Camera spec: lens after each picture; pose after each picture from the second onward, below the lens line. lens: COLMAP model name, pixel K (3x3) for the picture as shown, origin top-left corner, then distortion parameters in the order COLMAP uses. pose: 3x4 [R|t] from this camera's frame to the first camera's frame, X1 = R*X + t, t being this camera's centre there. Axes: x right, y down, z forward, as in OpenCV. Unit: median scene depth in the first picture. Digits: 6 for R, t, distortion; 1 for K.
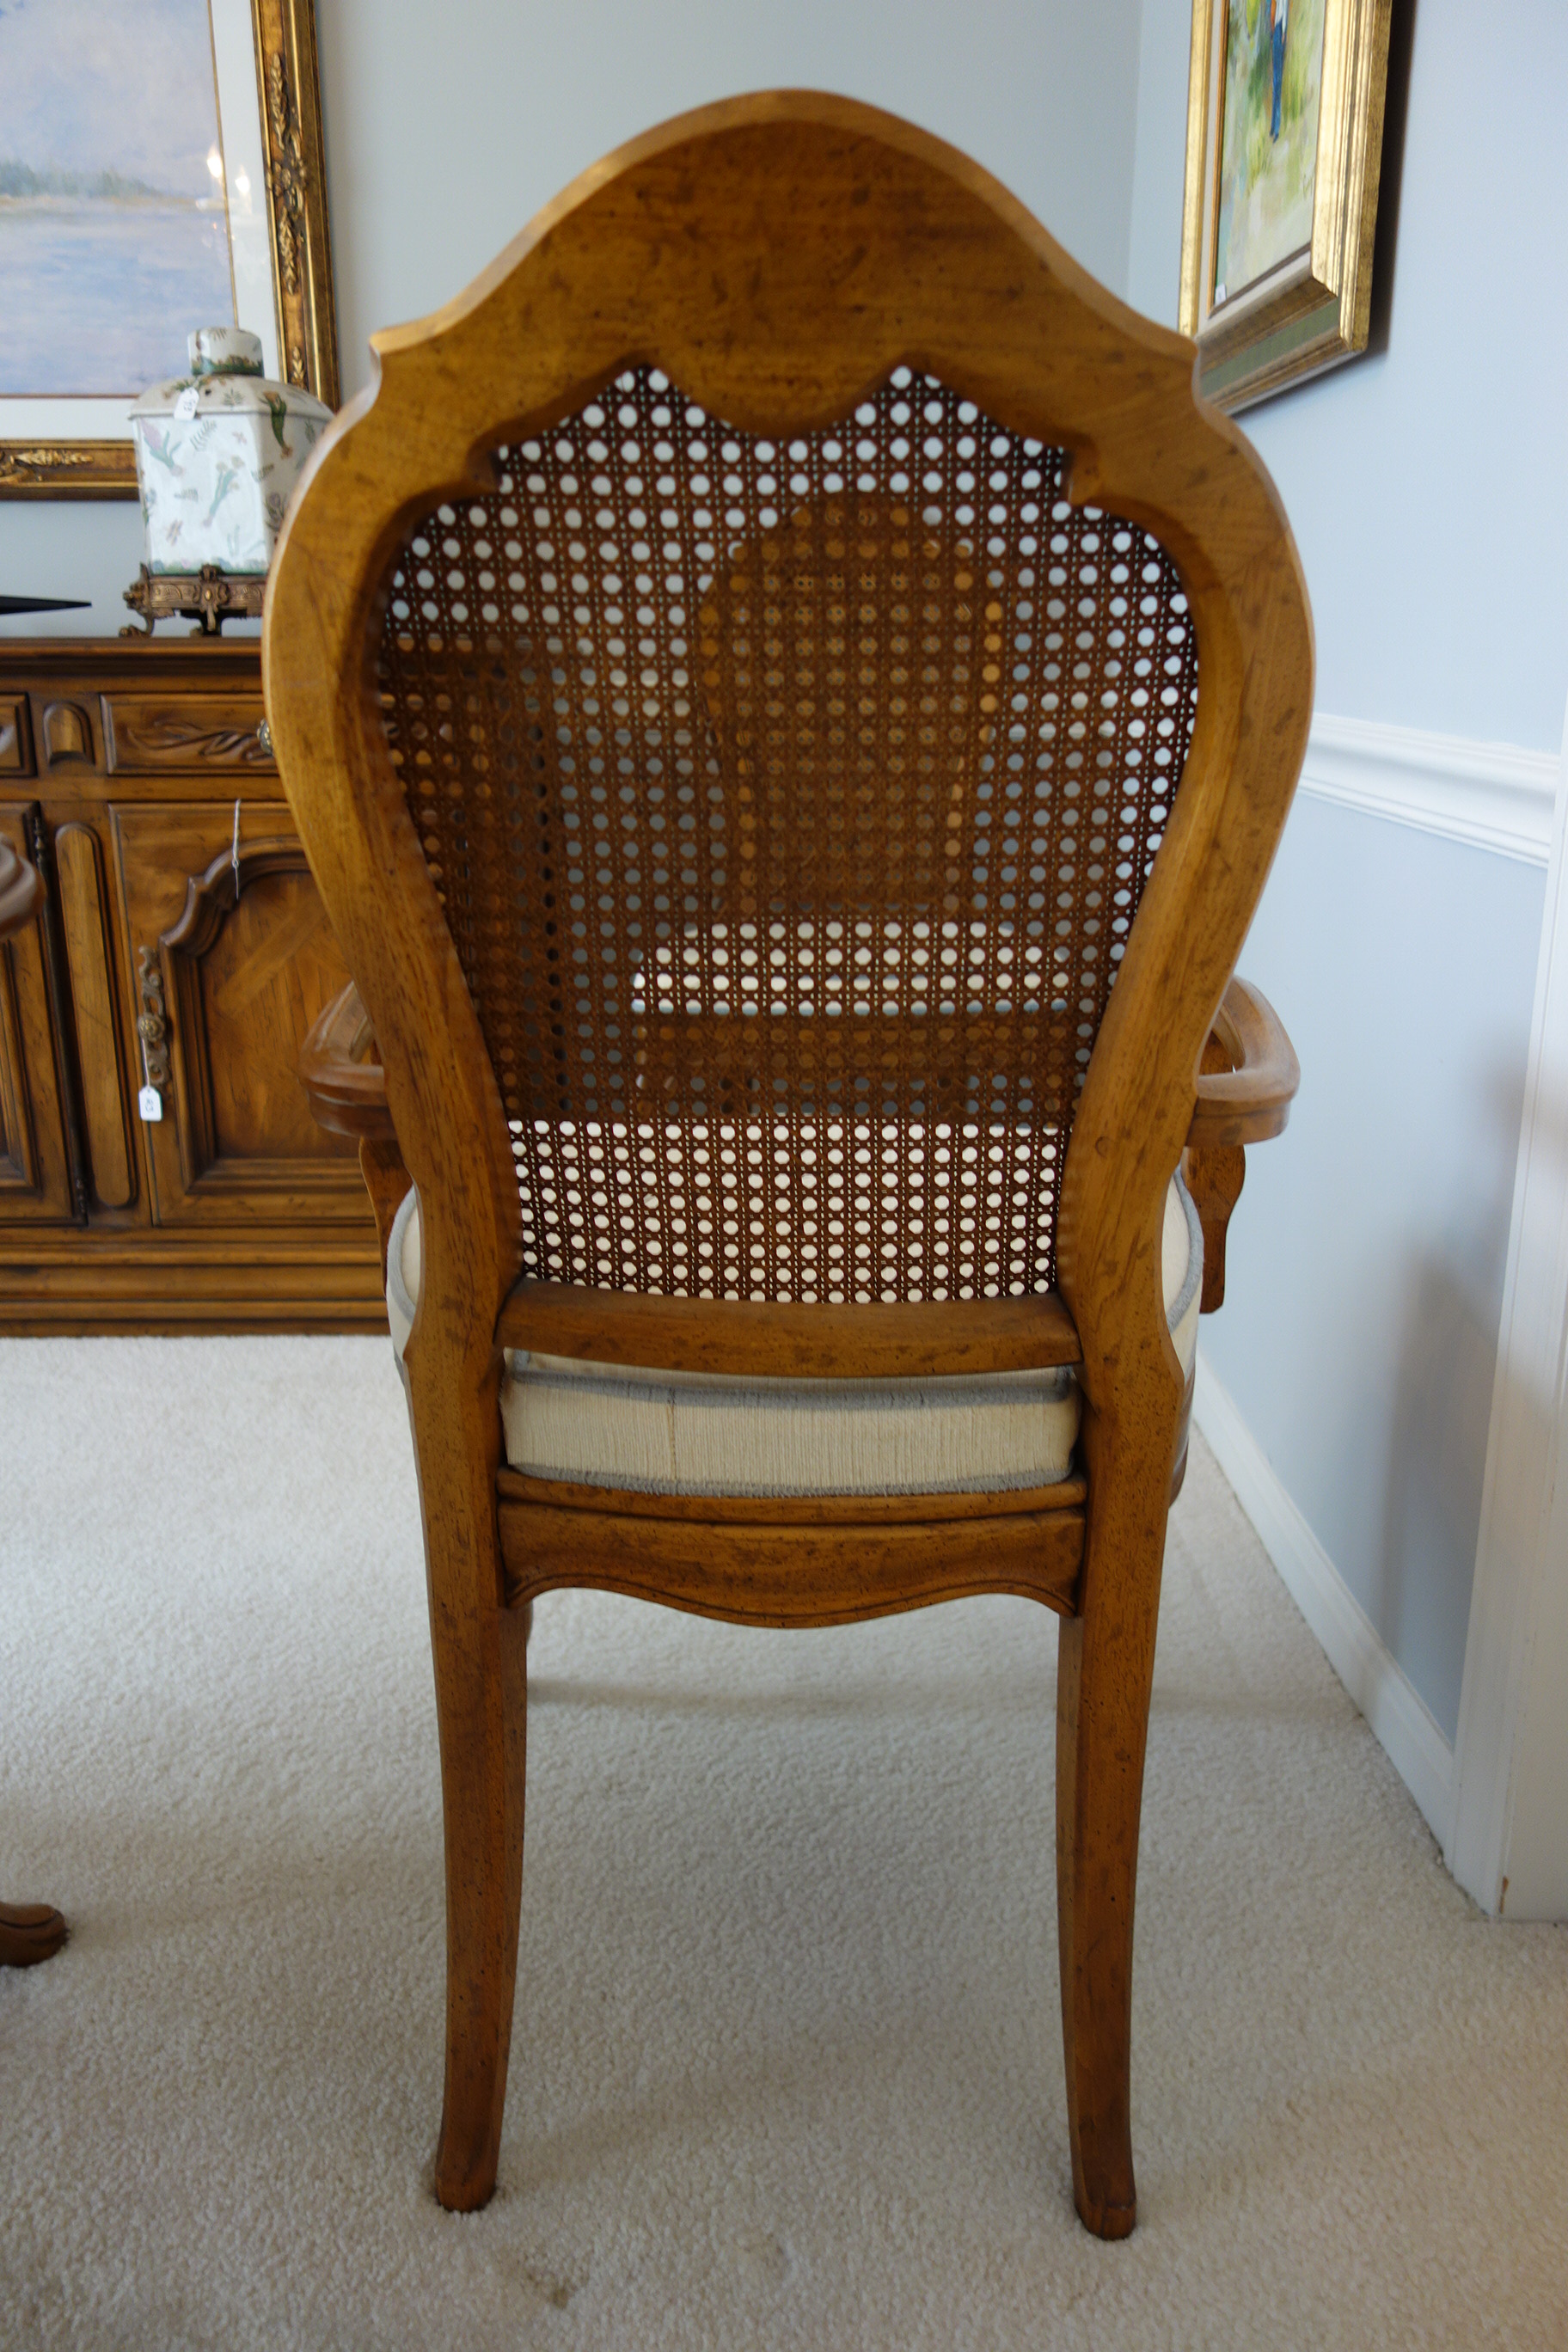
lens RADIAL K [[1846.6, 0, 791.8], [0, 1846.6, 1167.8], [0, 0, 1]] dist [0.010357, -0.010976]
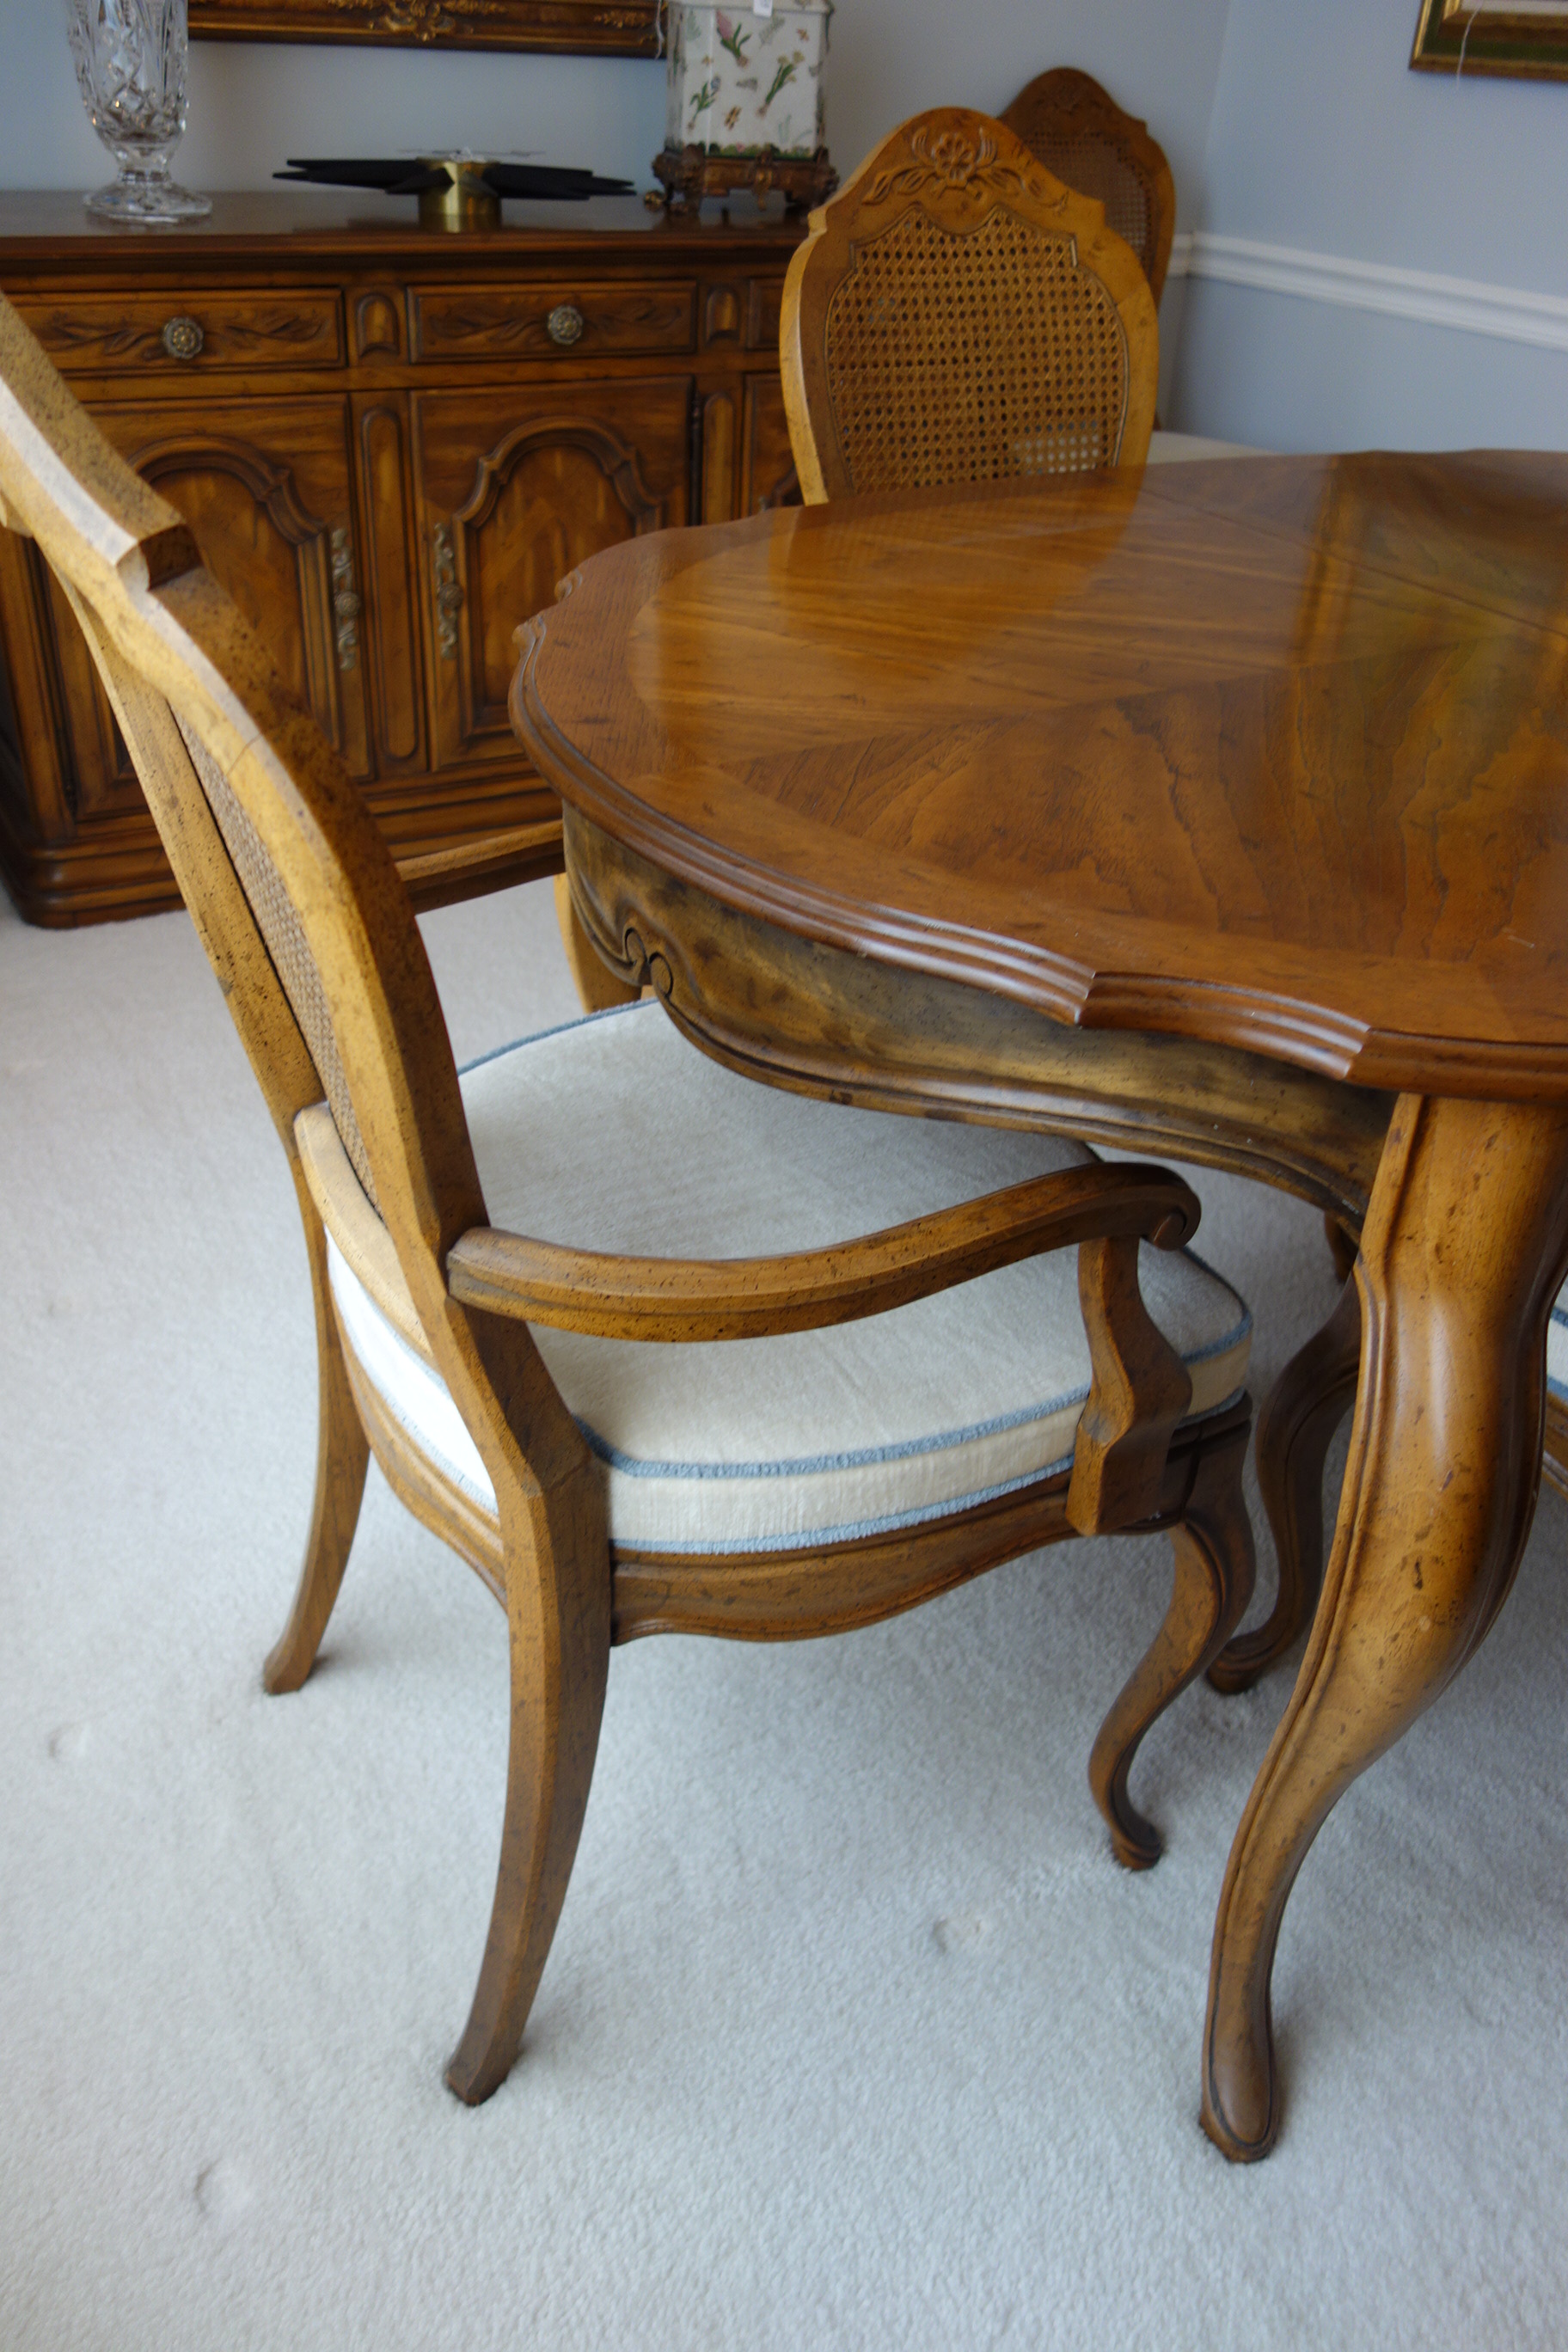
lens RADIAL K [[1846.6, 0, 772.9], [0, 1846.6, 1178.5], [0, 0, 1]] dist [0.010357, -0.010976]
pose [[0.875806, -0.225179, 0.426918, -0.992490], [0.087614, 0.943978, 0.318167, -0.082851], [-0.474645, -0.241248, 0.846470, -0.170472]]
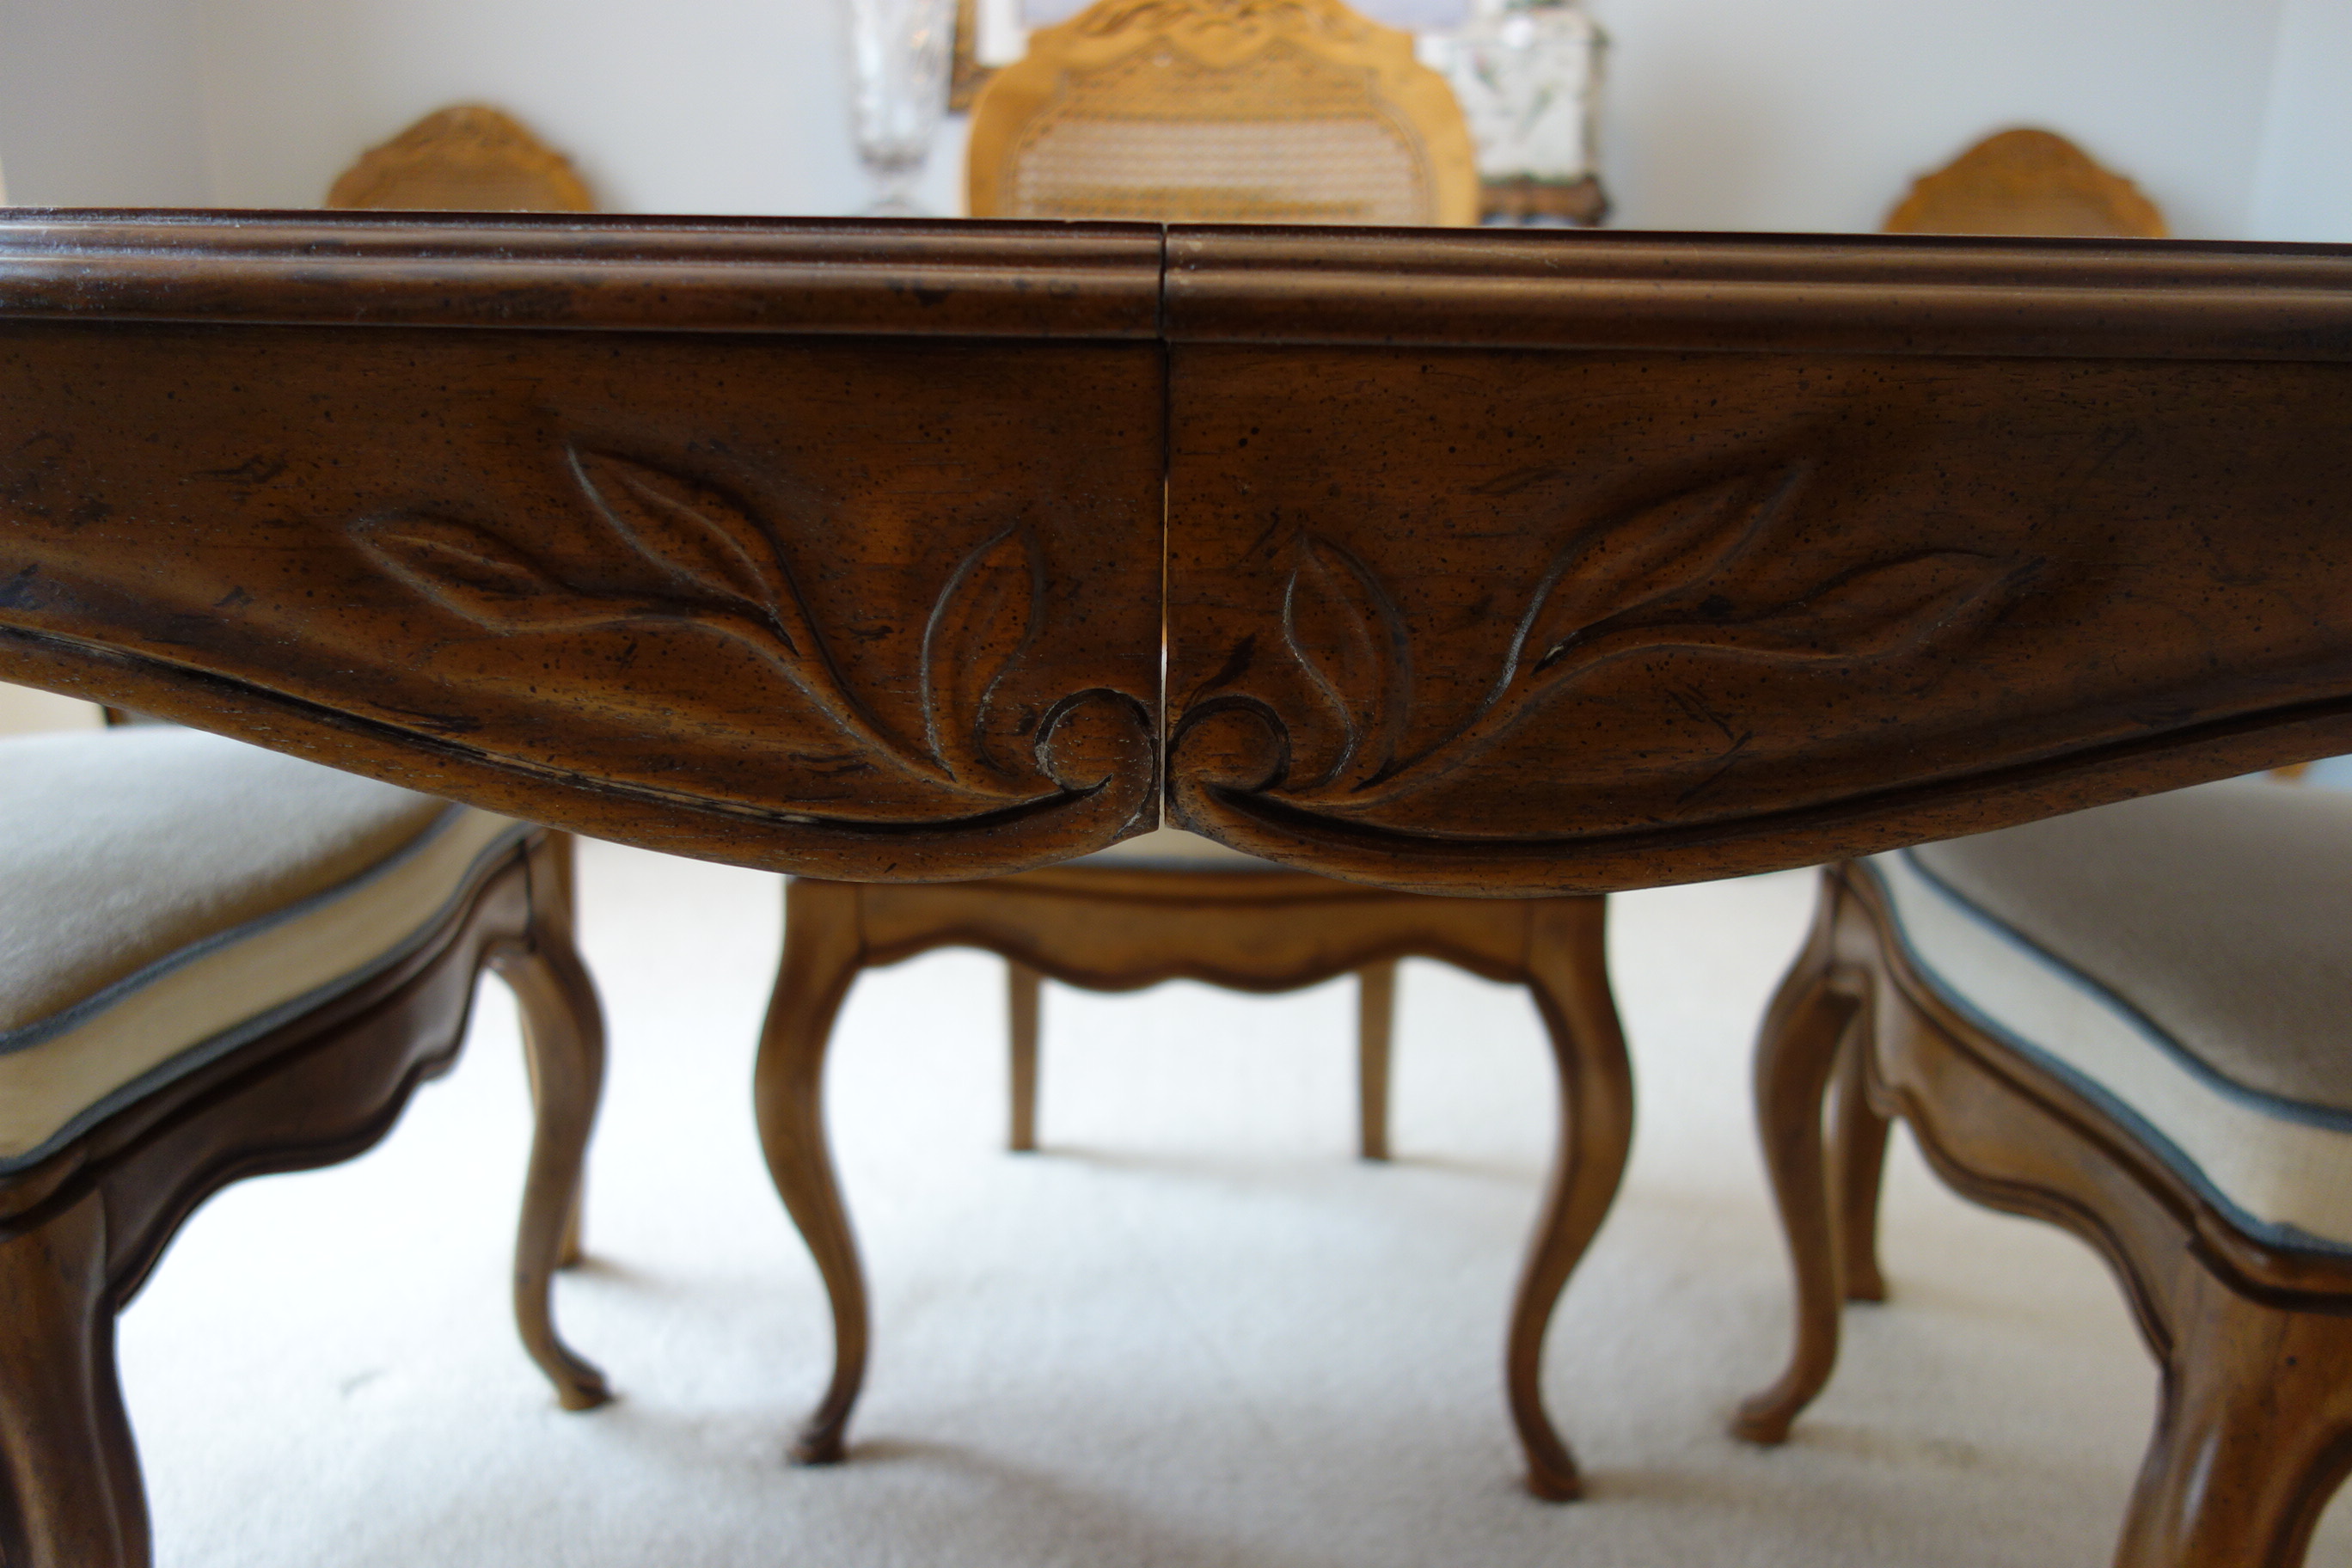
lens RADIAL K [[1846.6, 0, 1171.5], [0, 1846.6, 785.4], [0, 0, 1]] dist [0.010357, -0.010976]
pose [[0.997062, 0.032262, -0.069466, -0.447200], [-0.034118, 0.999088, -0.025691, 0.082543], [0.068574, 0.027986, 0.997253, -0.122143]]
